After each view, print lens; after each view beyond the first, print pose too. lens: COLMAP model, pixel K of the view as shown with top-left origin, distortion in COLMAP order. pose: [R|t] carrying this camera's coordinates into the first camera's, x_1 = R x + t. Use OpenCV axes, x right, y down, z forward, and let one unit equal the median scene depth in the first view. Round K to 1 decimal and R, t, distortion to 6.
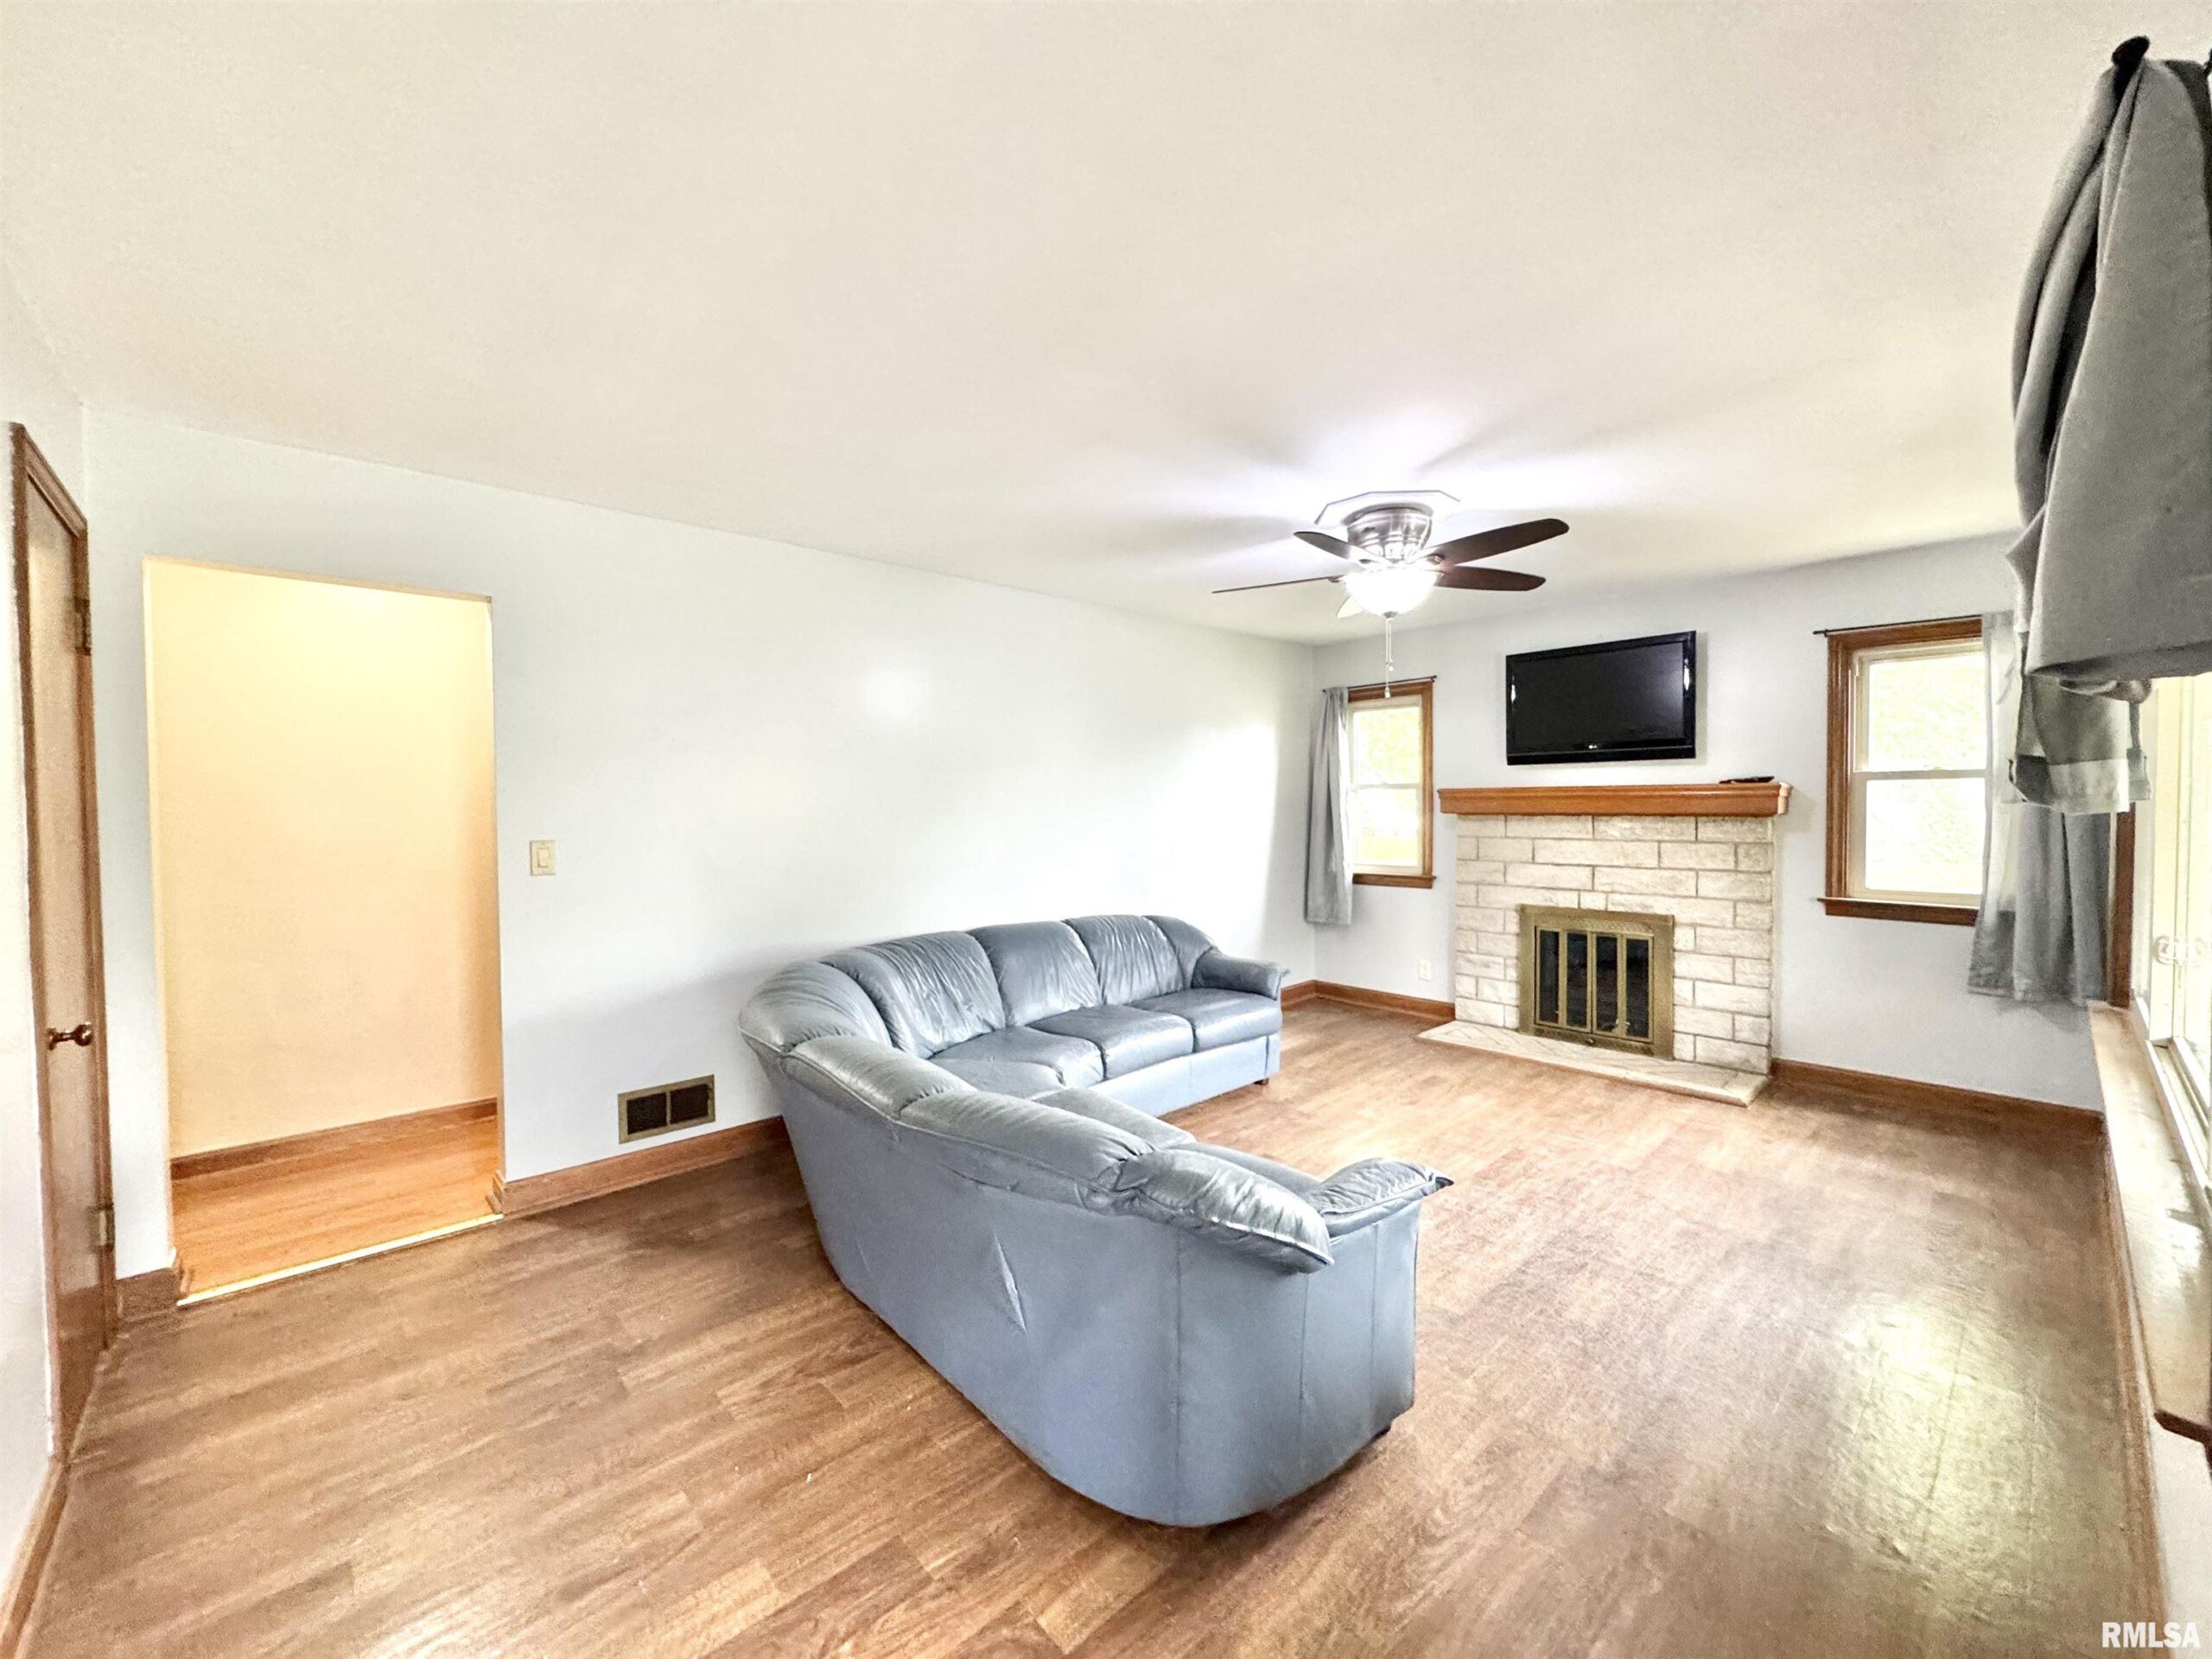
lens RADIAL K [[878.8, 0, 1105.7], [0, 878.8, 825.7], [0, 0, 1]] dist [-0.000641, -0.000070]
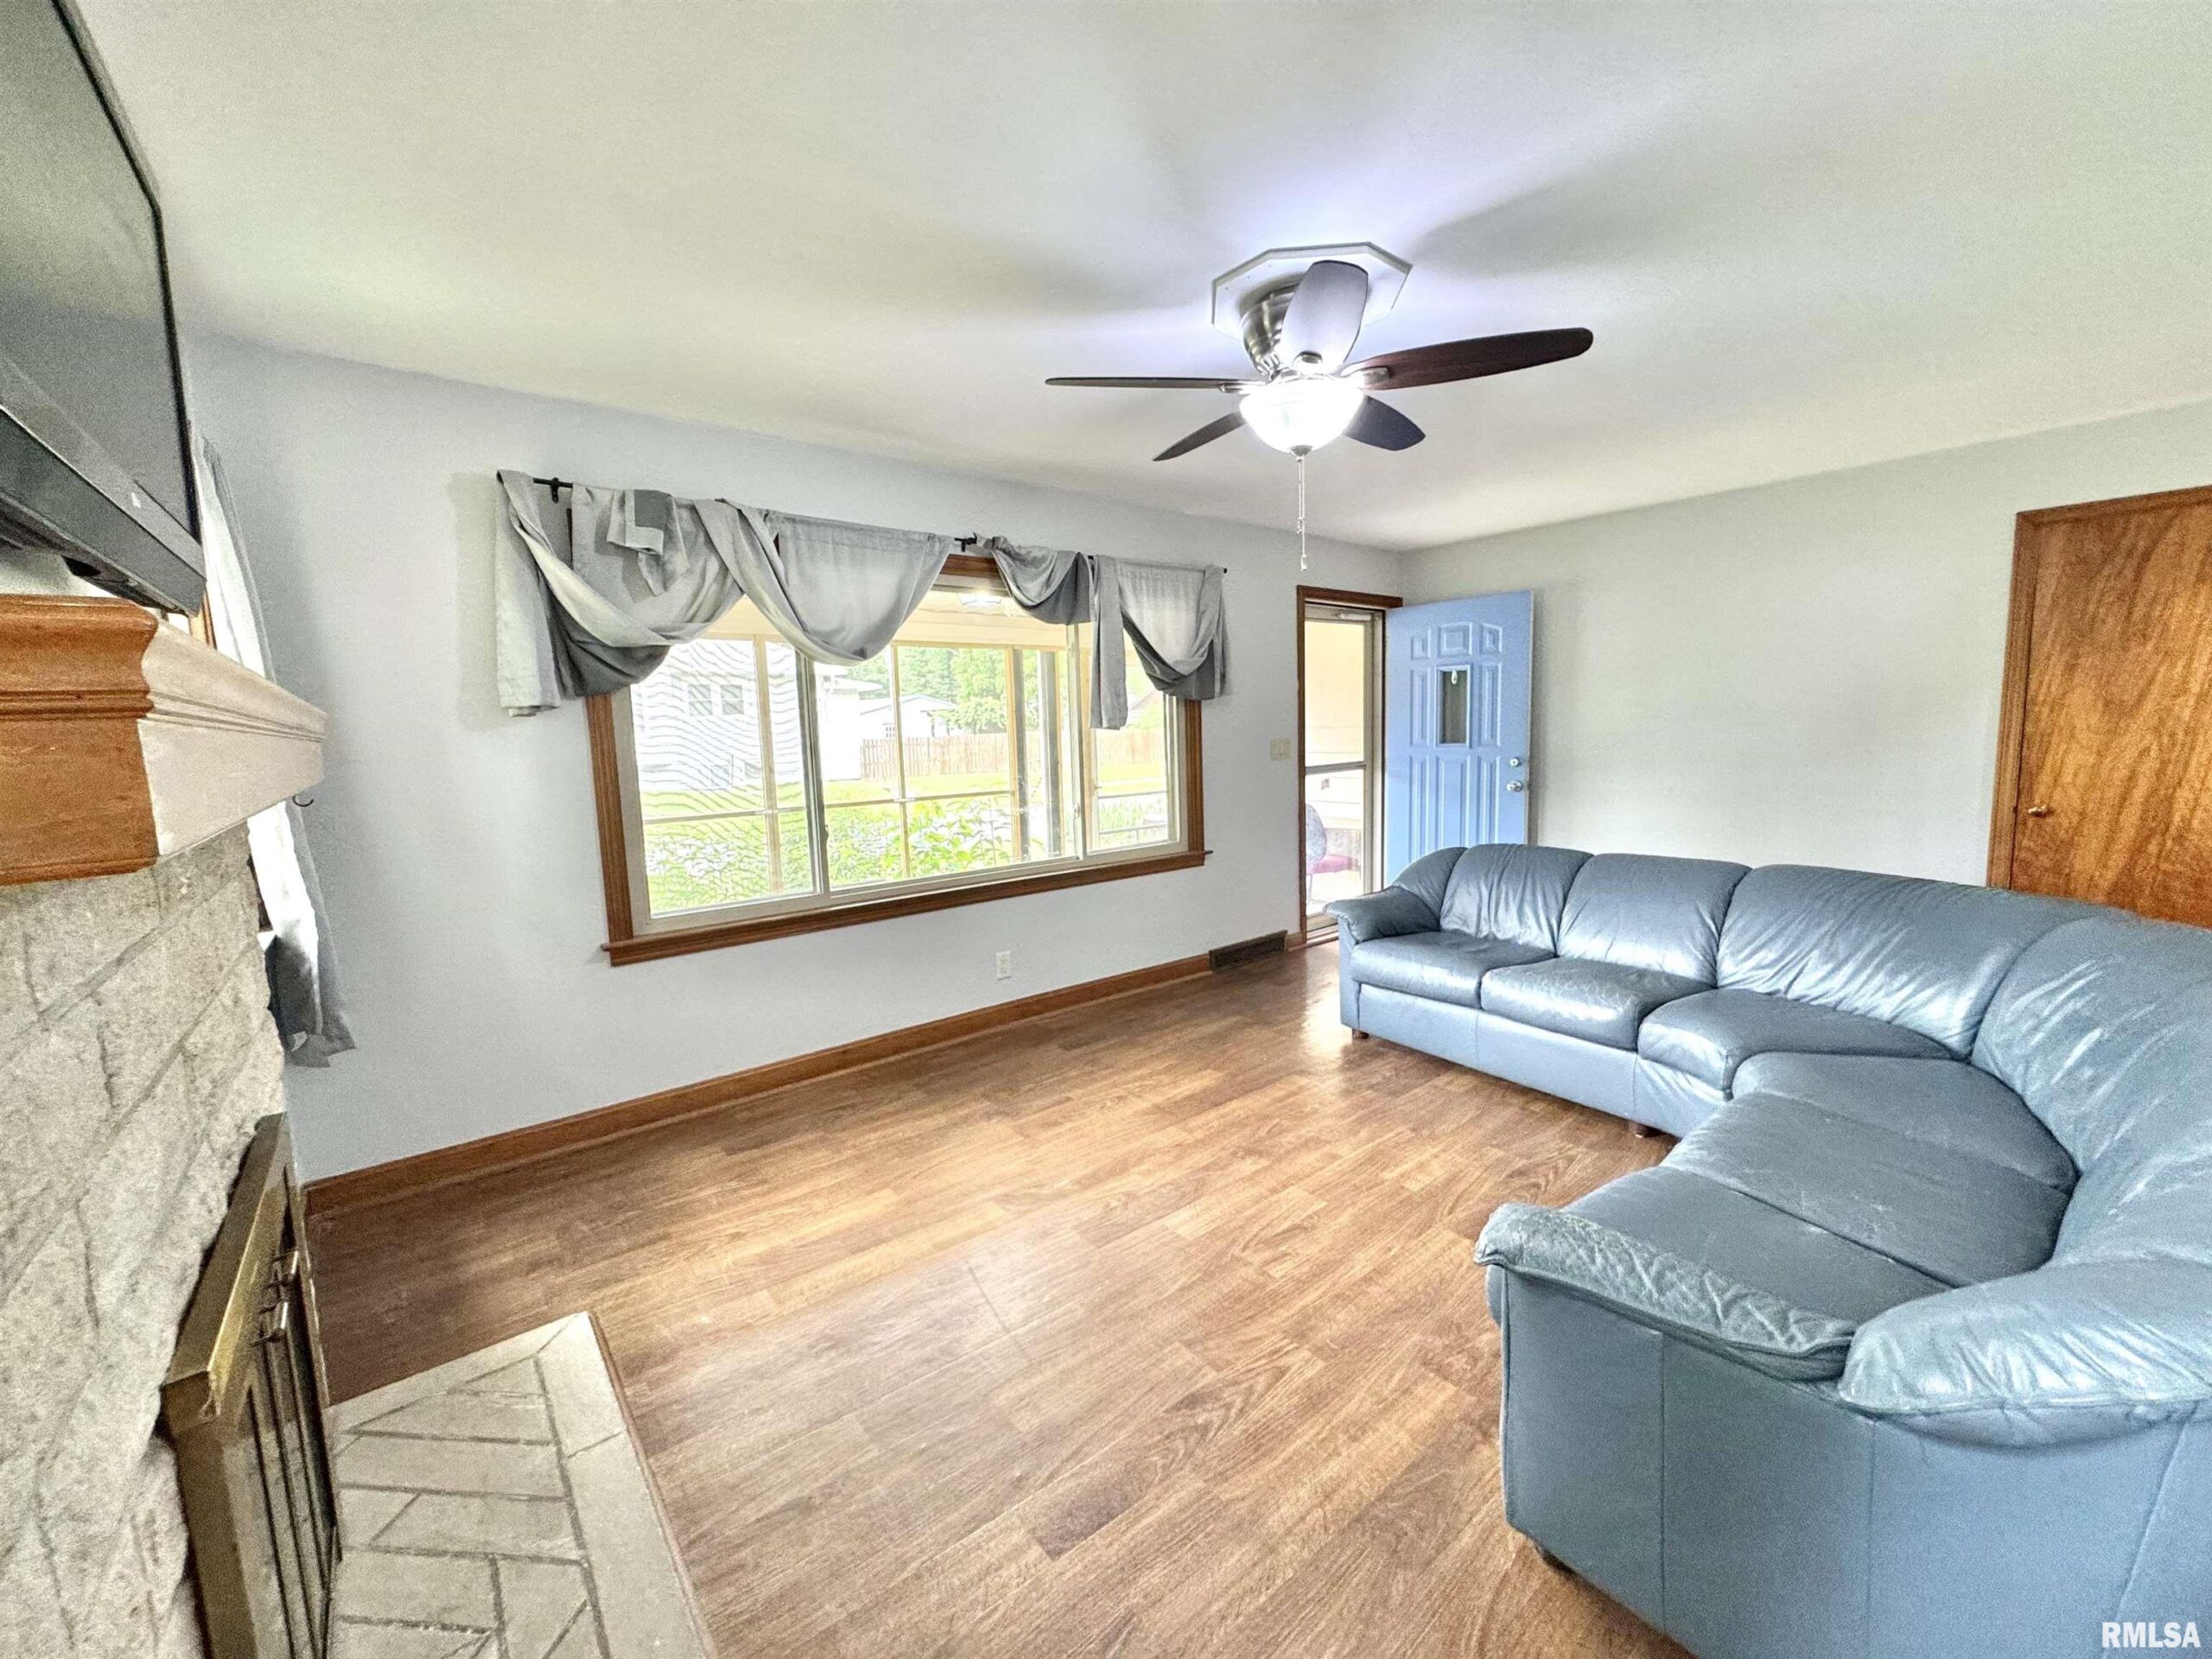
lens RADIAL K [[878.8, 0, 1105.7], [0, 878.8, 825.7], [0, 0, 1]] dist [-0.000641, -0.000070]
pose [[-0.996897, 0.029246, 0.073080, 0.389276], [0.039810, 0.988250, 0.147569, -0.045864], [-0.067905, 0.150020, -0.986348, 1.545219]]
